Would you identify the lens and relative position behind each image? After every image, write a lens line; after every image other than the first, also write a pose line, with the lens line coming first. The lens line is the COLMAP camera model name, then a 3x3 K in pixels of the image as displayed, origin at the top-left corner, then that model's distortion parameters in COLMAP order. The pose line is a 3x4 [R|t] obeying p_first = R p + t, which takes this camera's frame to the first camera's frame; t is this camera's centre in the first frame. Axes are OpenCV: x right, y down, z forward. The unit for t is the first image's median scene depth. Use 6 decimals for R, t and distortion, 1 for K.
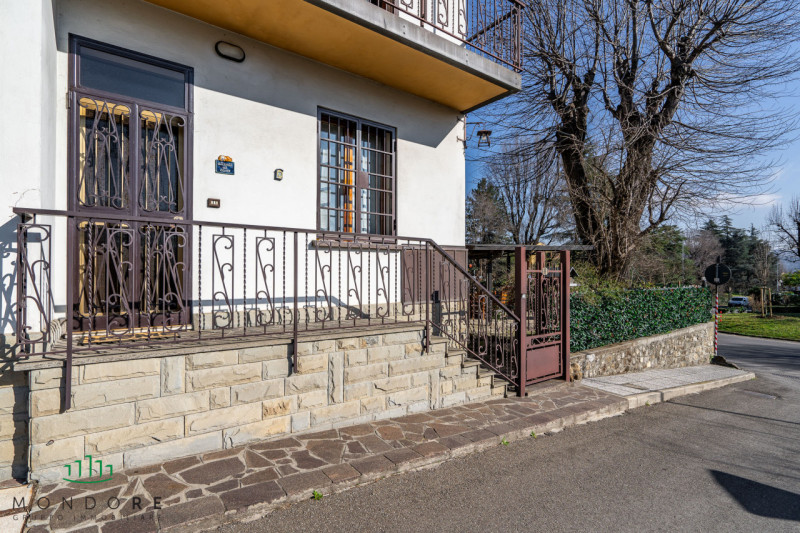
lens RADIAL K [[389.5, 0, 396.8], [0, 389.5, 272.9], [0, 0, 1]] dist [-0.008910, 0.003910]
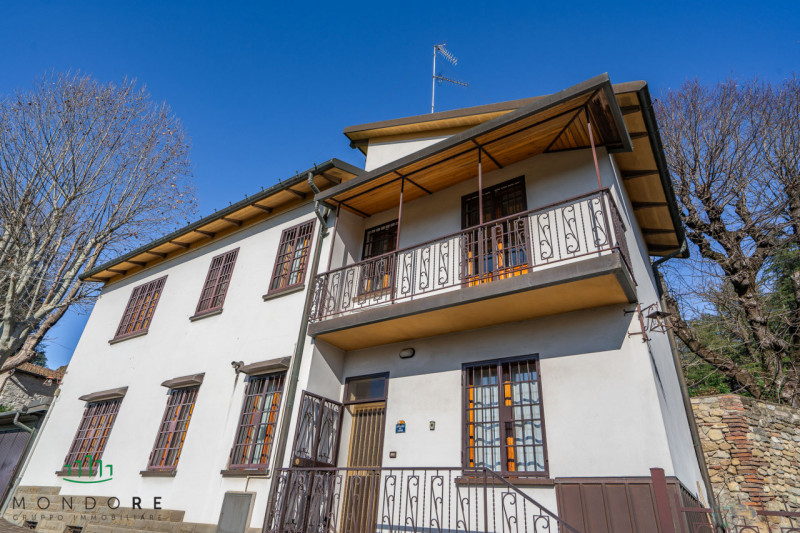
lens RADIAL K [[451.4, 0, 399.8], [0, 451.4, 269.9], [0, 0, 1]] dist [0.003613, -0.000655]
pose [[0.336752, -0.447913, -0.828235, 1.203910], [-0.058821, 0.867884, -0.493272, 0.060872], [0.939754, 0.214828, 0.265915, 0.362590]]
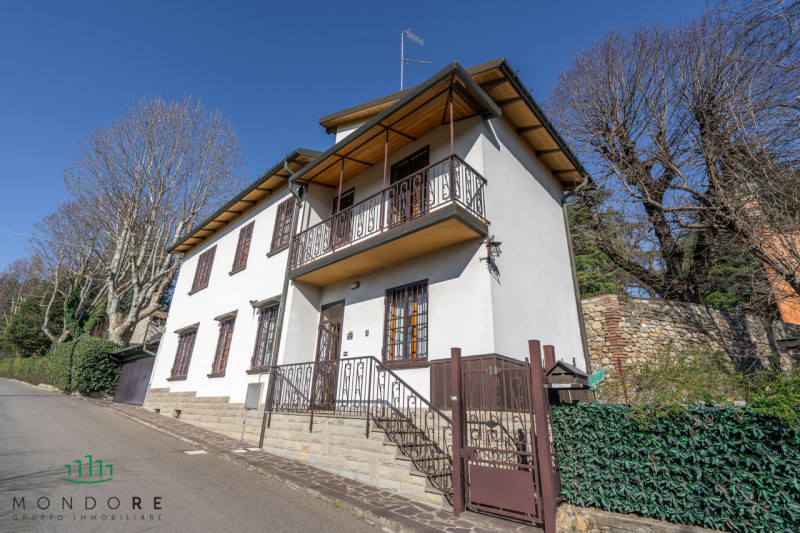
lens RADIAL K [[362.9, 0, 399.1], [0, 362.9, 266.0], [0, 0, 1]] dist [-0.008820, 0.000286]
pose [[0.185999, -0.355524, -0.915973, 1.531923], [-0.020310, 0.930650, -0.365345, 0.098546], [0.982340, 0.086558, 0.165880, 0.828104]]
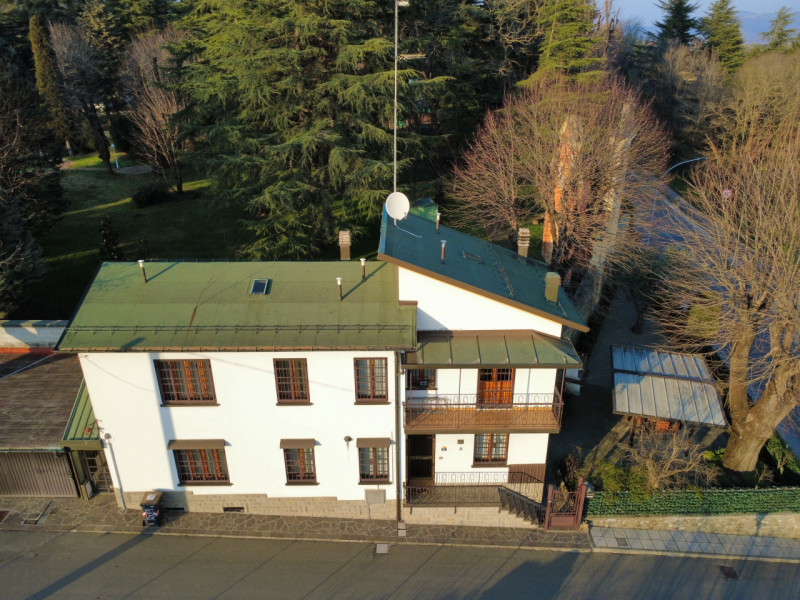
lens RADIAL K [[588.3, 0, 399.9], [0, 588.3, 300.3], [0, 0, 1]] dist [-0.001115, 0.007621]
pose [[0.803918, 0.237350, -0.545326, 1.618889], [0.009133, 0.911881, 0.410353, -3.316266], [0.594670, -0.334871, 0.730910, -2.374122]]
